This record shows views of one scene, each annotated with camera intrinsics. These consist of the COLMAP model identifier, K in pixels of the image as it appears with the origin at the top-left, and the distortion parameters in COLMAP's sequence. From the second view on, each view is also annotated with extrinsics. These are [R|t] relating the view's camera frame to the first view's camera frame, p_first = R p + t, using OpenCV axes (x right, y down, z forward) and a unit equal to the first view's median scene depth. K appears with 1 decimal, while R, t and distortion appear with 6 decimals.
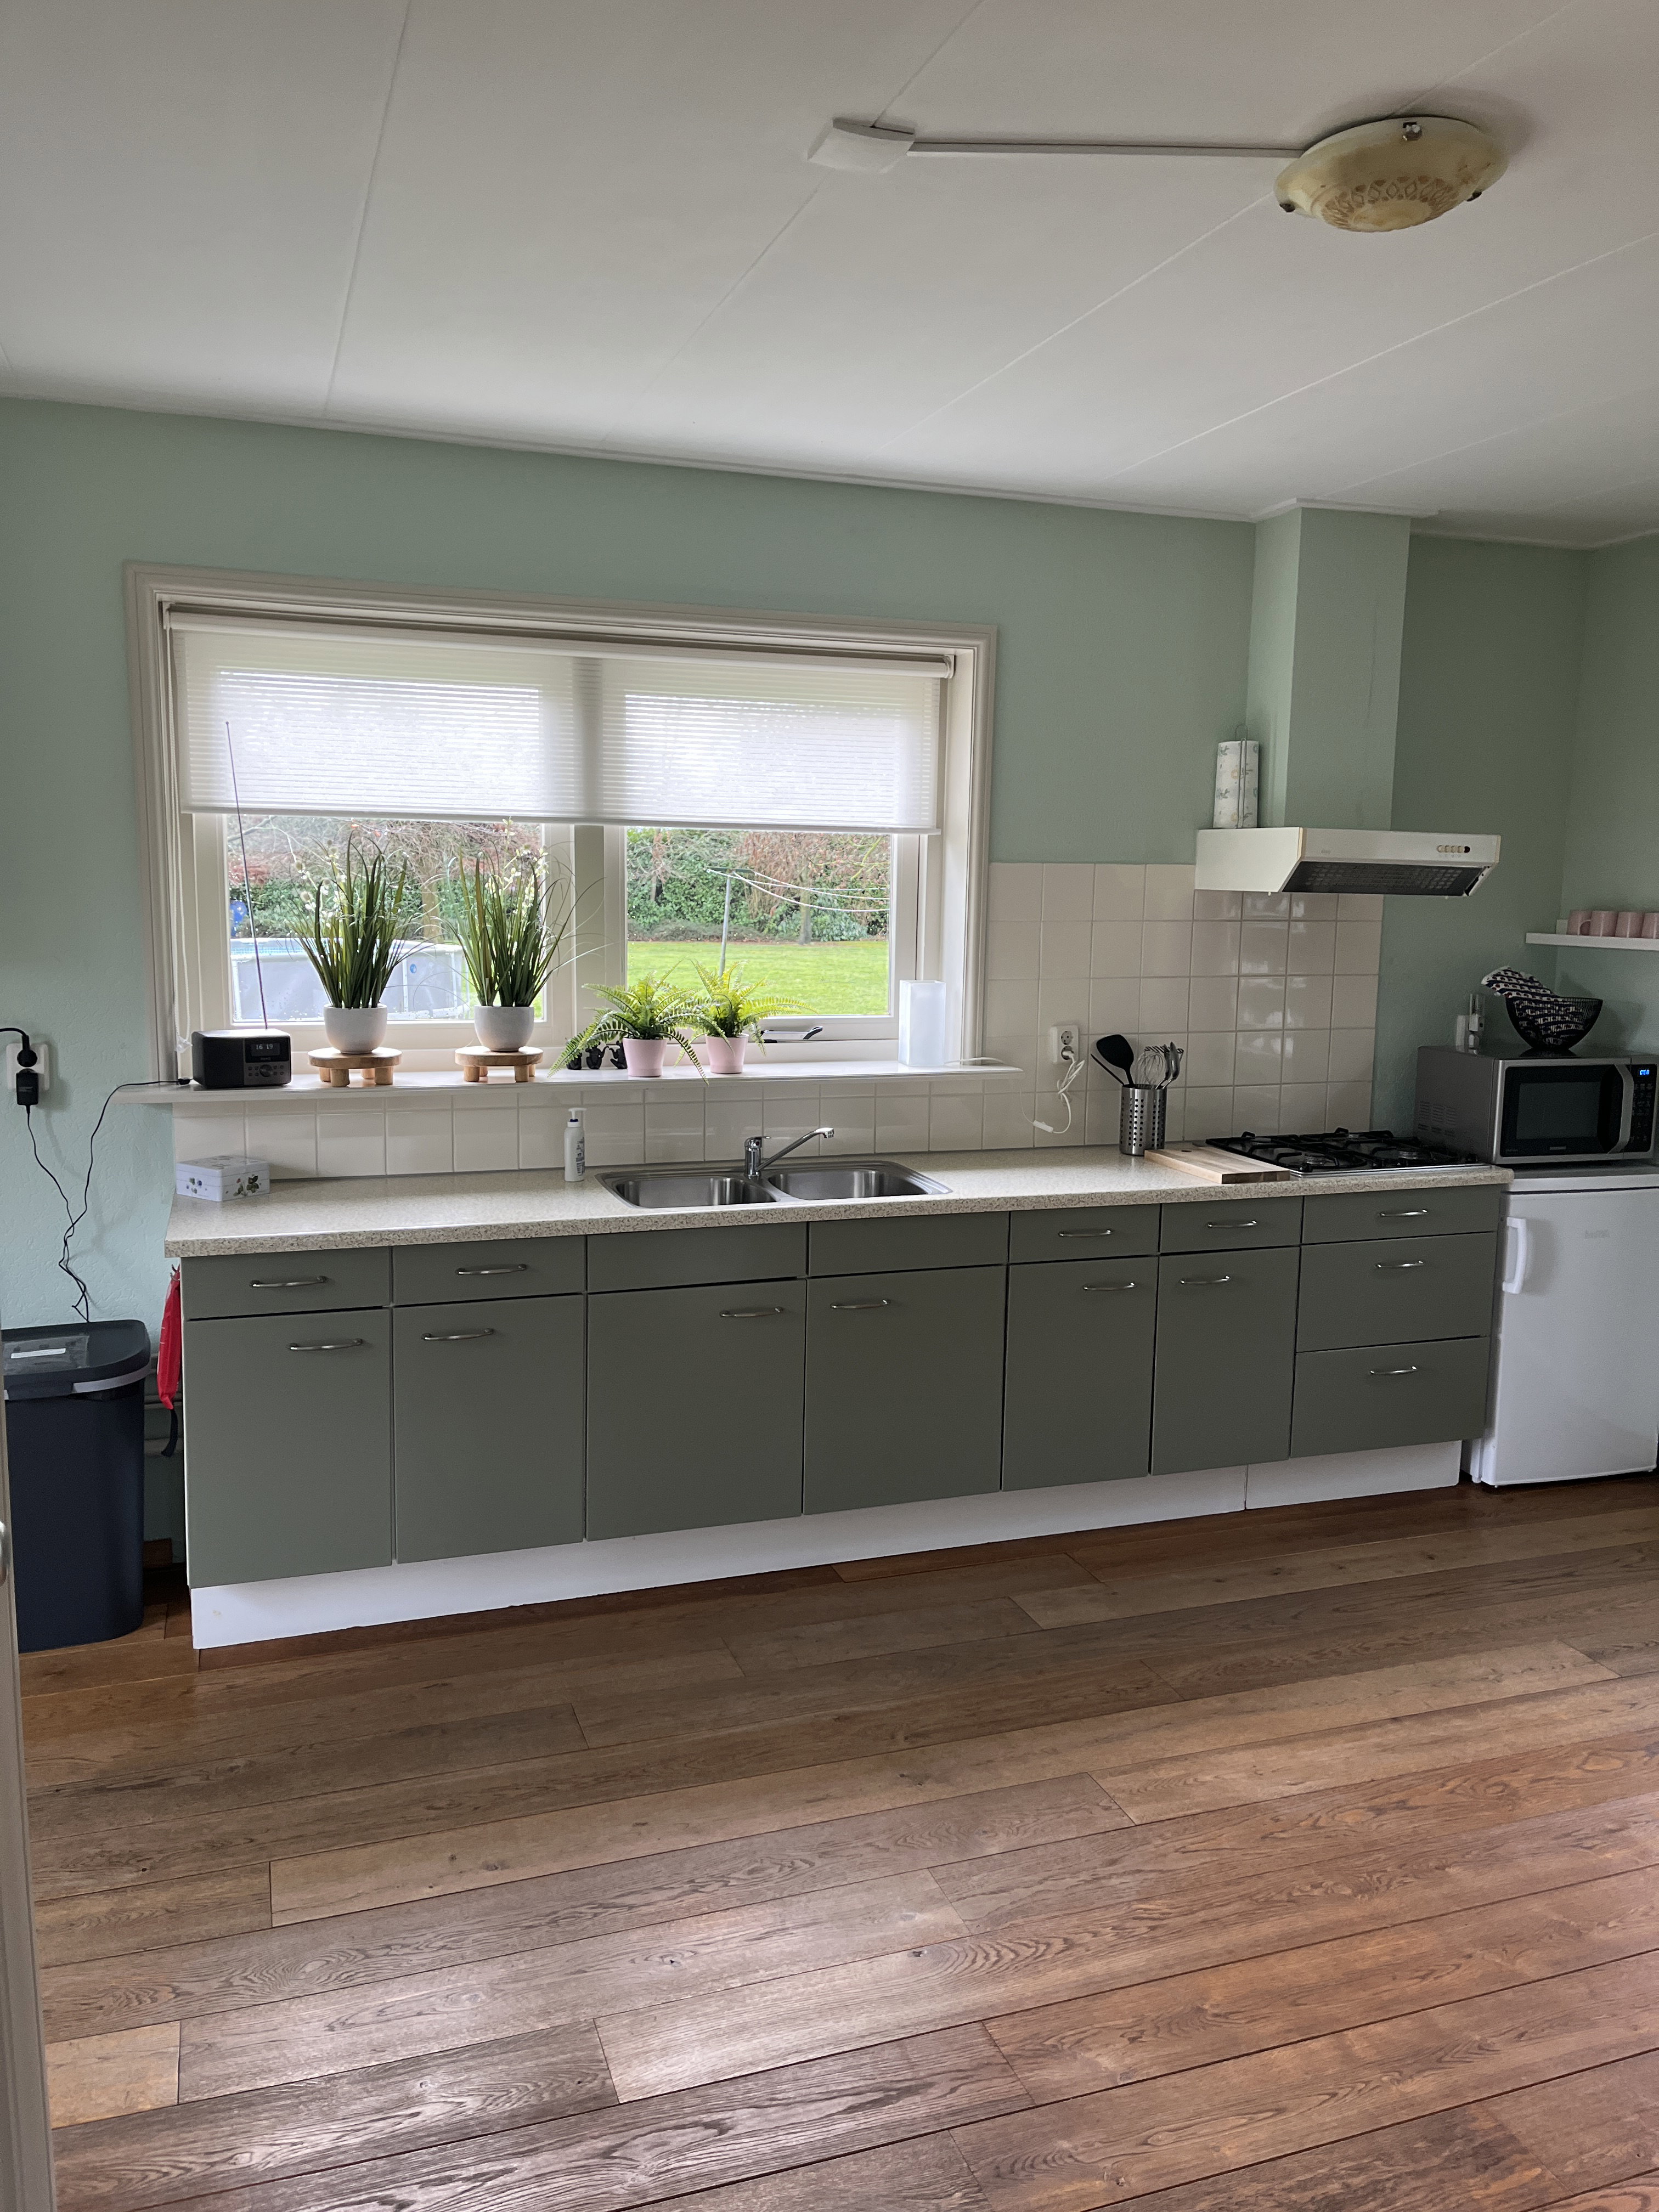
lens RADIAL K [[1671.8, 0, 830.9], [0, 1671.8, 1102.9], [0, 0, 1]] dist [0.036752, -0.011560]
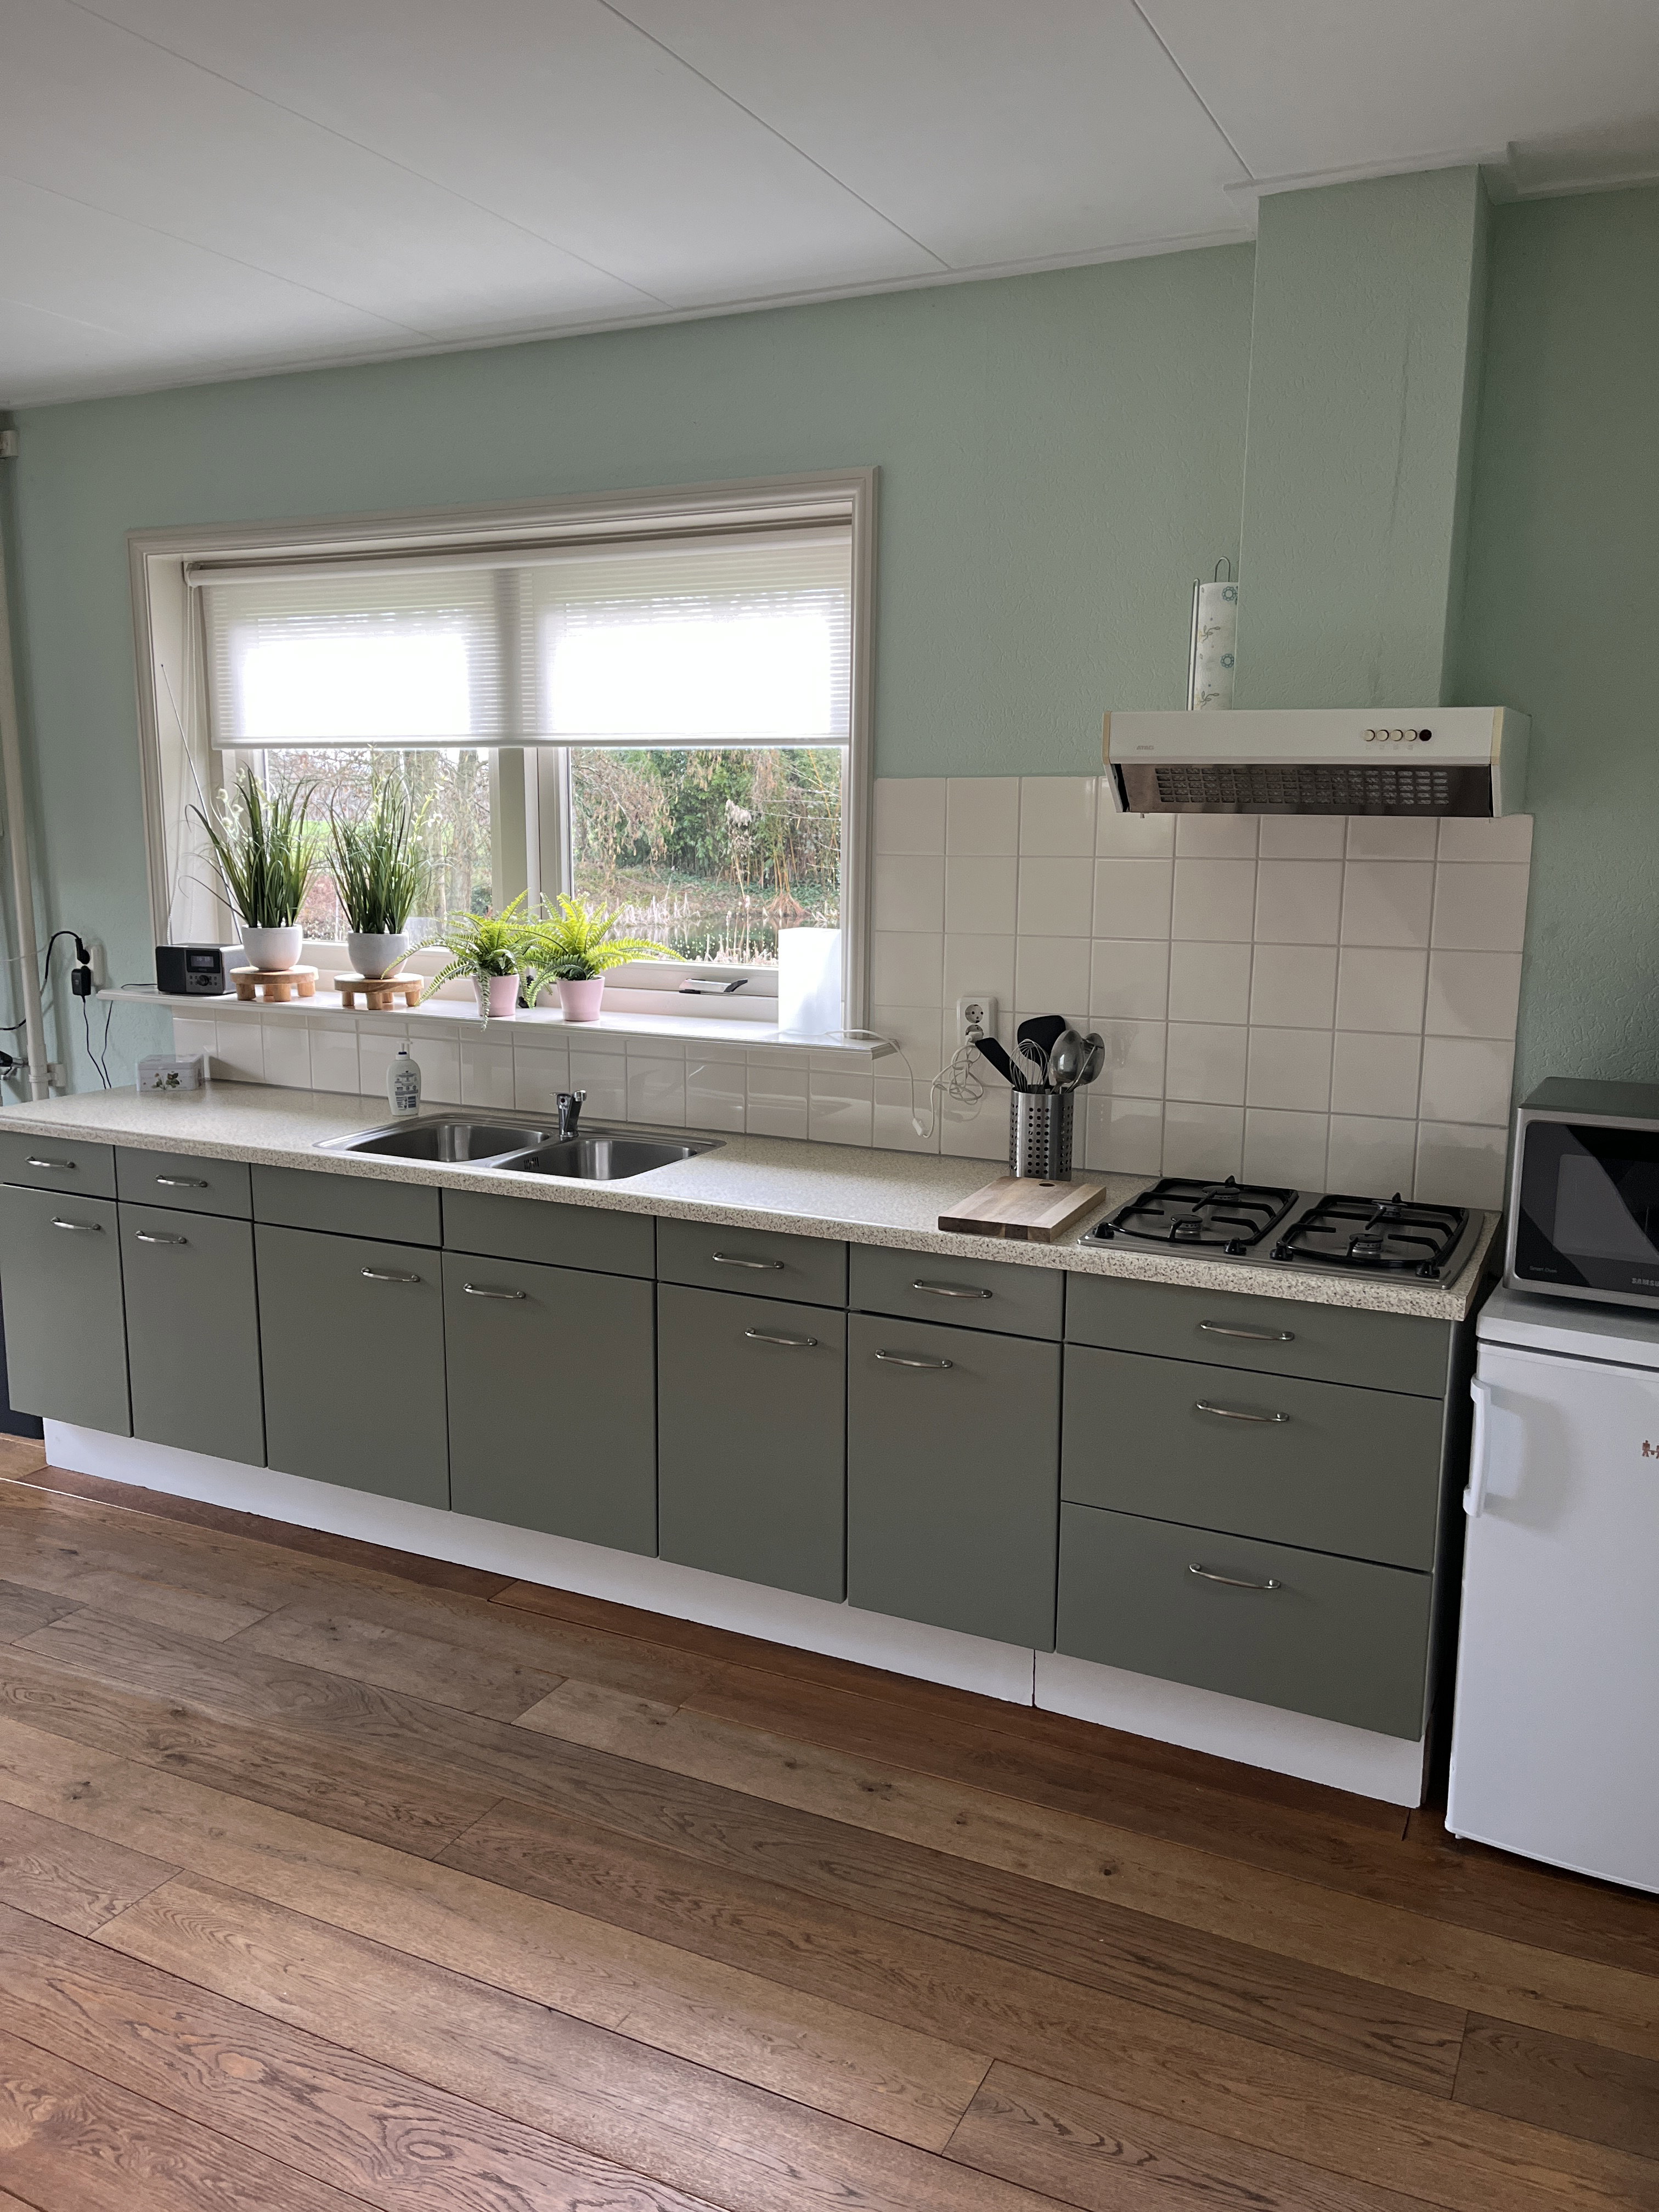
lens RADIAL K [[1671.8, 0, 829.6], [0, 1671.8, 1108.9], [0, 0, 1]] dist [0.036752, -0.011560]
pose [[0.699077, 0.114295, -0.705853, 0.716594], [-0.093750, 0.993272, 0.067984, -0.047245], [0.708874, 0.018648, 0.705089, 0.491249]]
